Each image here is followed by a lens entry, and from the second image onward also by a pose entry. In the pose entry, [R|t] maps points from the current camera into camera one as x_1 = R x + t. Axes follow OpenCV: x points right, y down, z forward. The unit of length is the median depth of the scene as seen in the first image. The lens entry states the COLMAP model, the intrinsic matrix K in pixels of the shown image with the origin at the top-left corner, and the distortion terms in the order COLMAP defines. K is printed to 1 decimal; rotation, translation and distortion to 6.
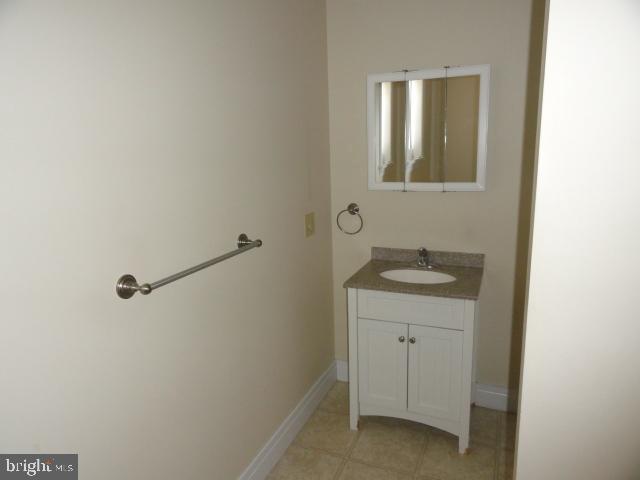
lens RADIAL K [[449.2, 0, 320.0], [0, 449.2, 240.0], [0, 0, 1]] dist [-0.004146, -0.002895]
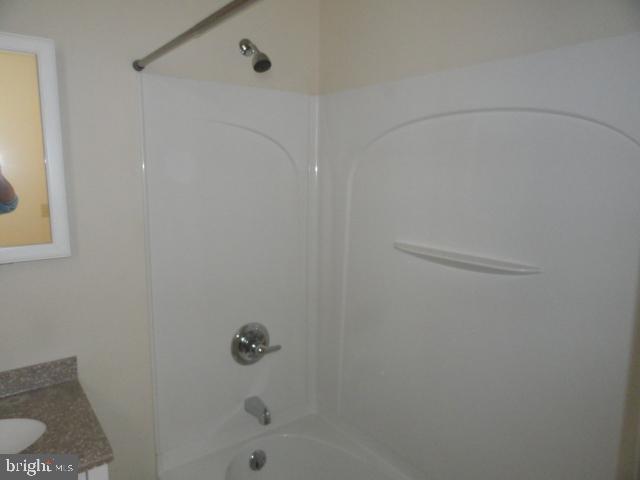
lens RADIAL K [[449.2, 0, 320.0], [0, 449.2, 240.0], [0, 0, 1]] dist [-0.004146, -0.002895]
pose [[0.505024, -0.103409, 0.856888, 0.034515], [0.160023, 0.986802, 0.024774, -0.091200], [-0.848141, 0.124610, 0.514907, 0.418719]]
